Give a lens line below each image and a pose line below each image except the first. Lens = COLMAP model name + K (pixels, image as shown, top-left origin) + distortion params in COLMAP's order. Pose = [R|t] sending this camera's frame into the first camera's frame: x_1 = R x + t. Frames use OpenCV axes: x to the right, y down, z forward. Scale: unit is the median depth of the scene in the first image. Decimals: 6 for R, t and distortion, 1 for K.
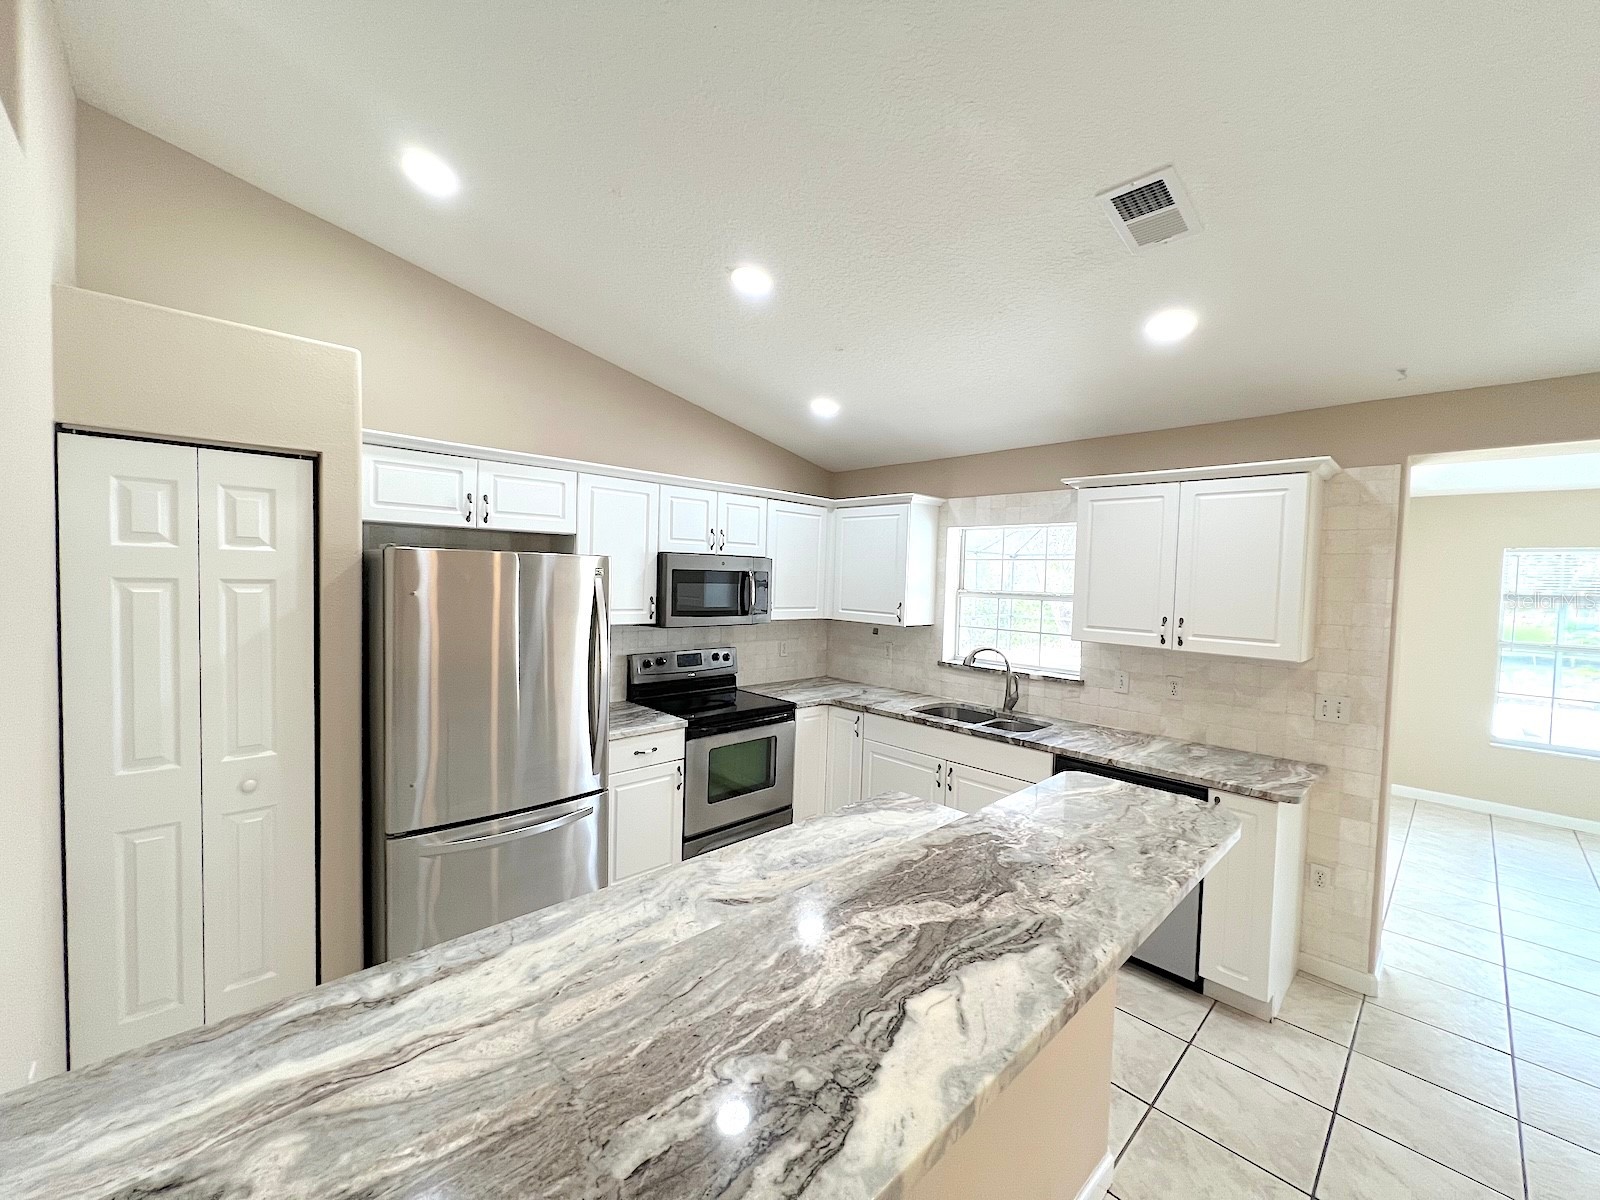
lens RADIAL K [[640.0, 0, 795.8], [0, 640.0, 601.0], [0, 0, 1]] dist [-0.002648, -0.000123]
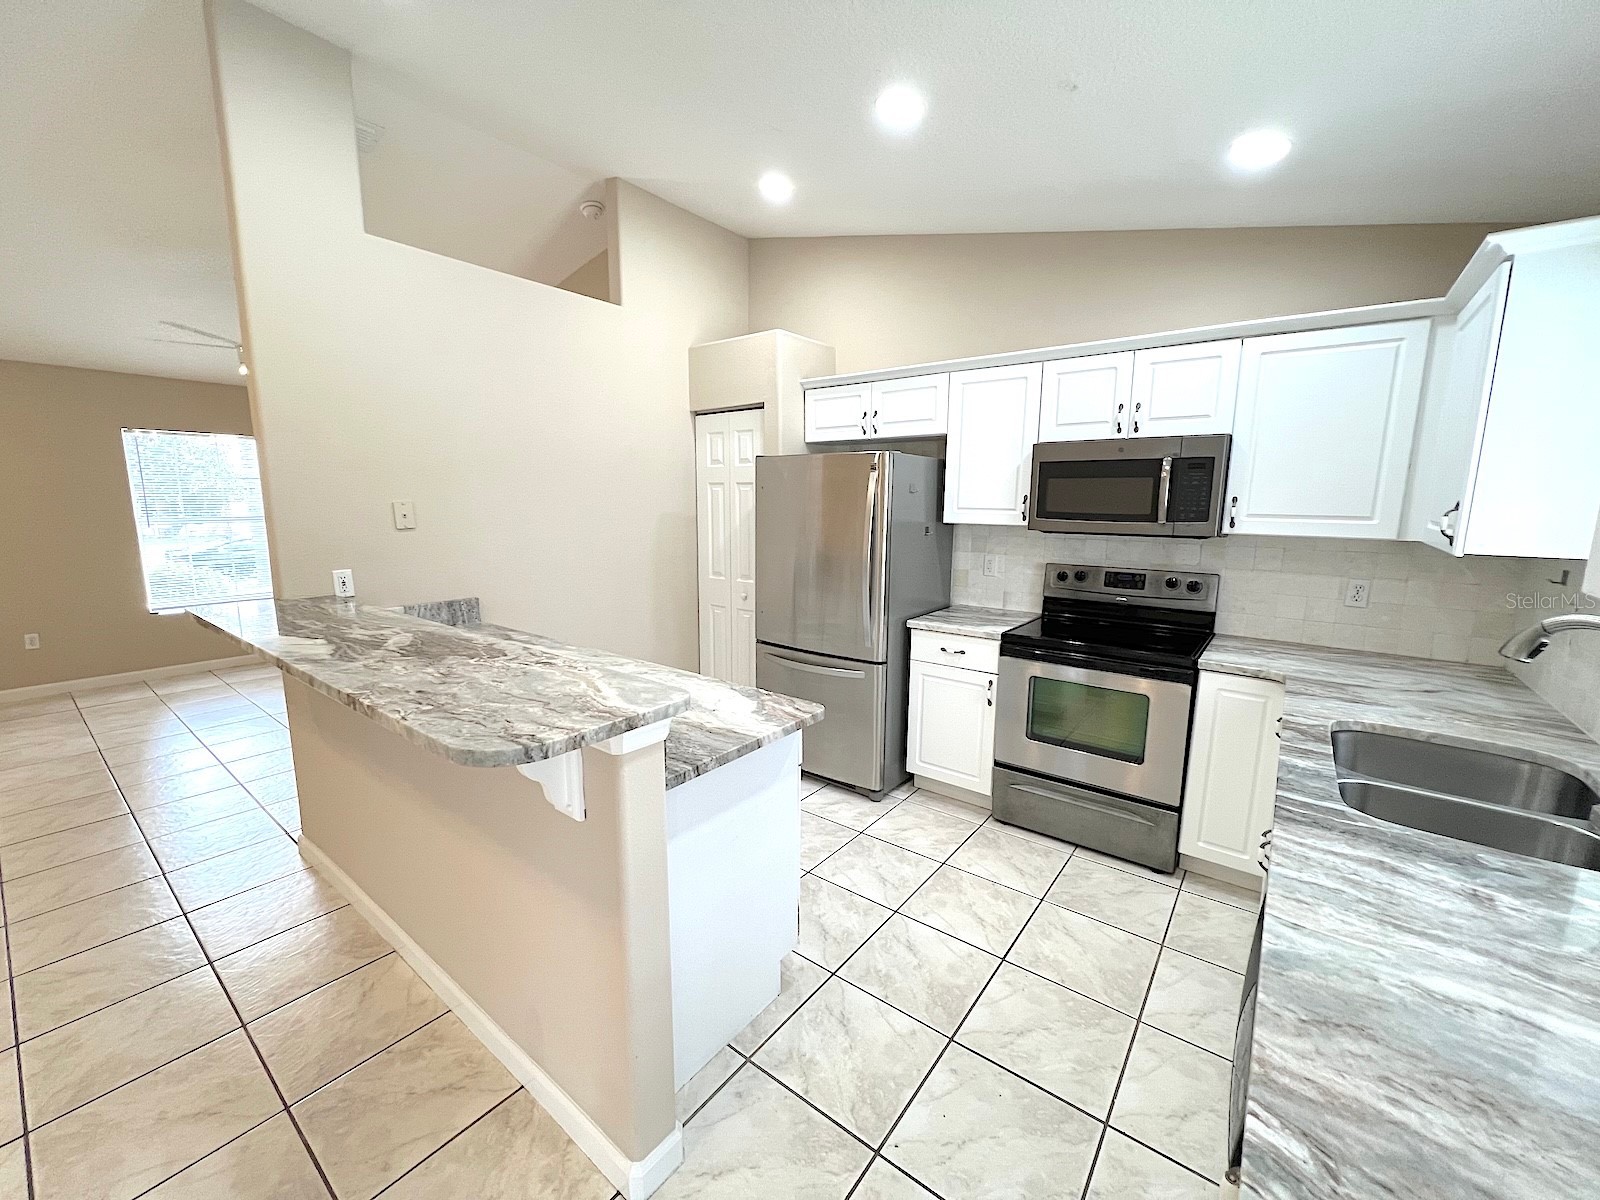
lens RADIAL K [[640.0, 0, 795.8], [0, 640.0, 601.0], [0, 0, 1]] dist [-0.002648, -0.000123]
pose [[0.149706, 0.131933, -0.979889, 0.628682], [-0.042086, 0.991009, 0.127001, 0.040094], [0.987834, 0.022227, 0.153913, 0.561738]]
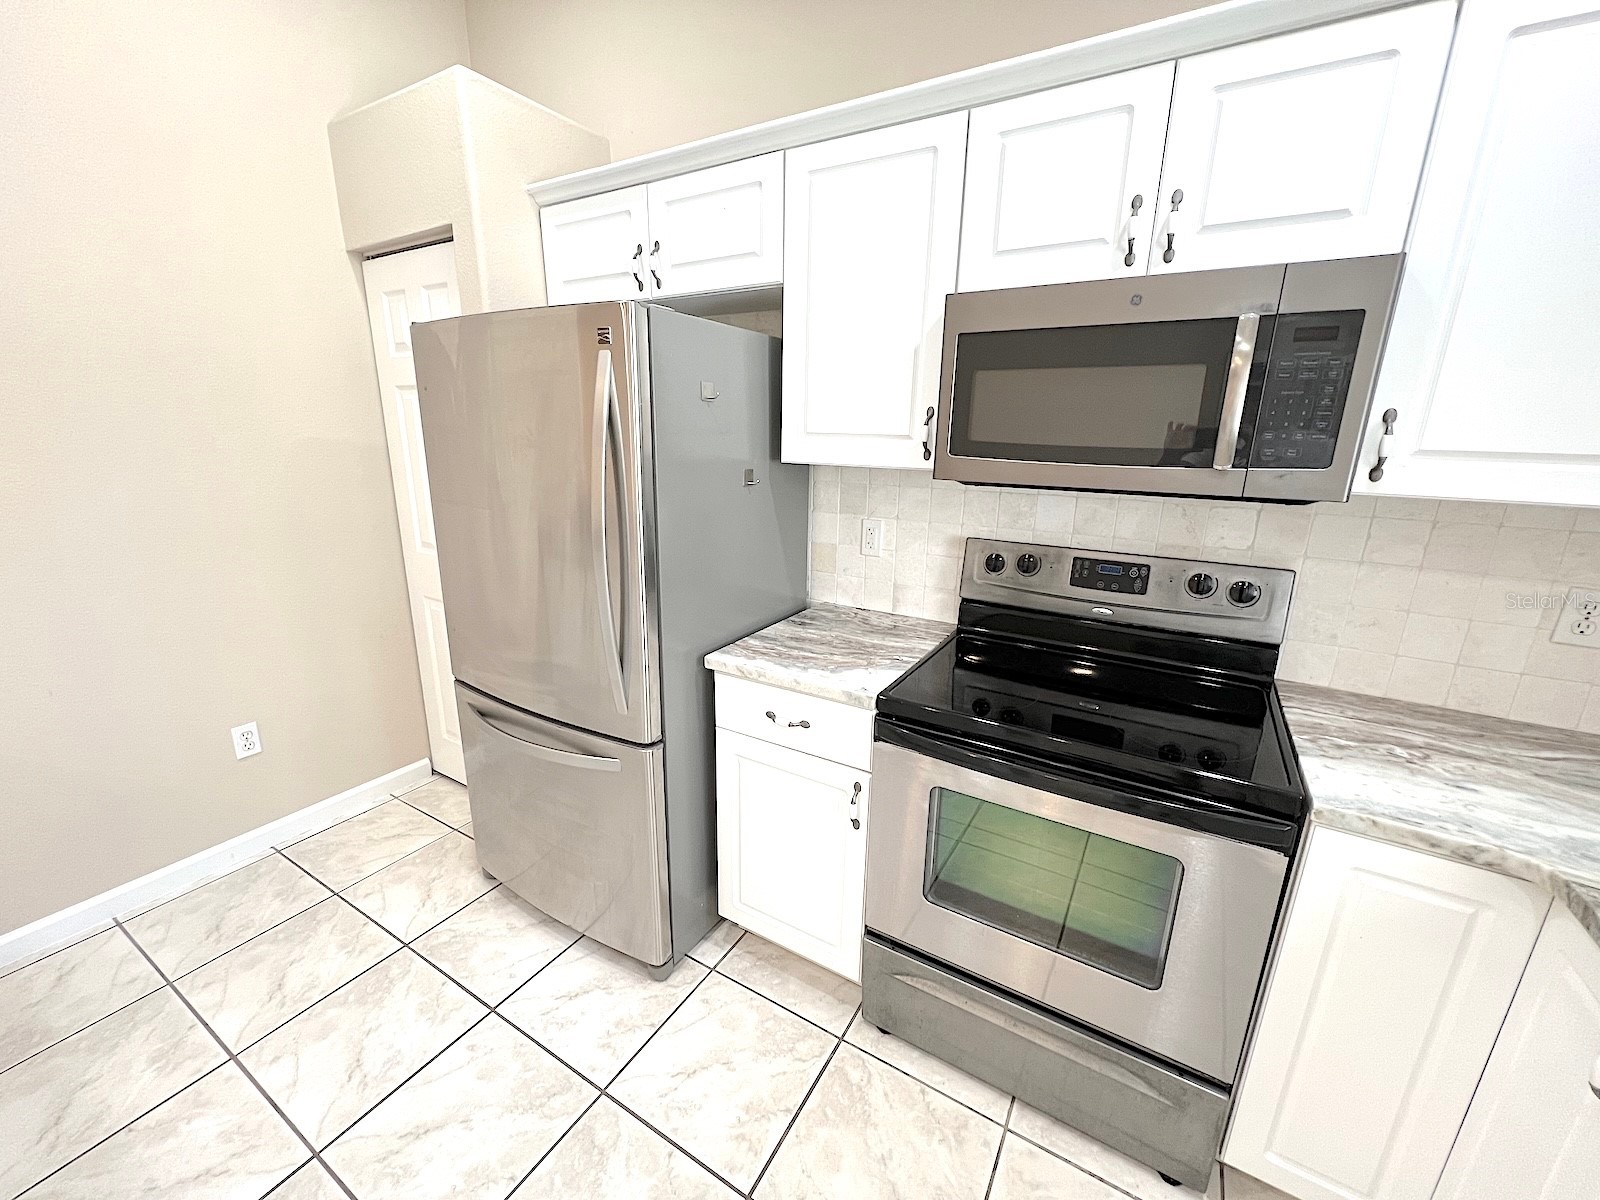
lens RADIAL K [[640.0, 0, 795.8], [0, 640.0, 601.0], [0, 0, 1]] dist [-0.002648, -0.000123]
pose [[0.267123, 0.230989, -0.935569, 0.196743], [-0.047980, 0.972831, 0.226489, 0.027957], [0.962467, -0.015612, 0.270949, 0.804574]]
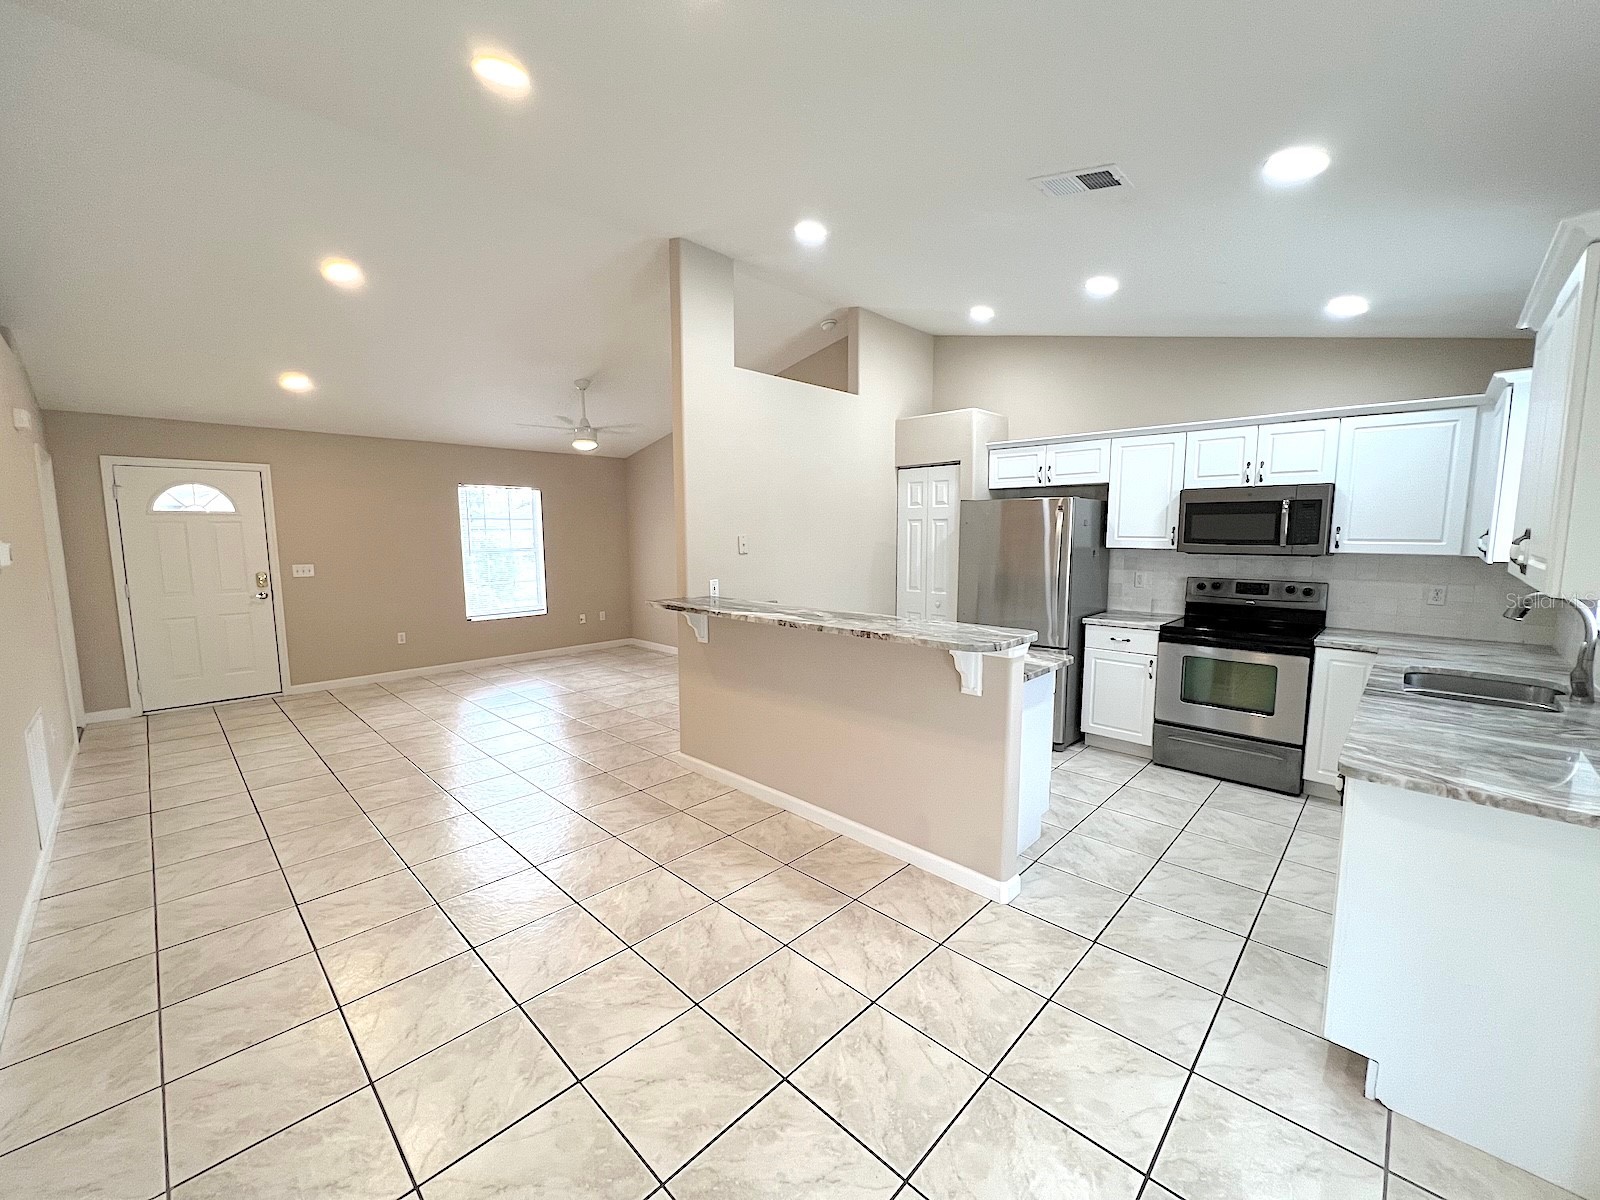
lens RADIAL K [[637.9, 0, 795.9], [0, 637.9, 600.2], [0, 0, 1]] dist [-0.002169, -0.000131]
pose [[0.038557, 0.085369, -0.995603, 0.992110], [-0.034723, 0.995857, 0.084046, 0.056642], [0.998653, 0.031330, 0.041361, 0.236058]]
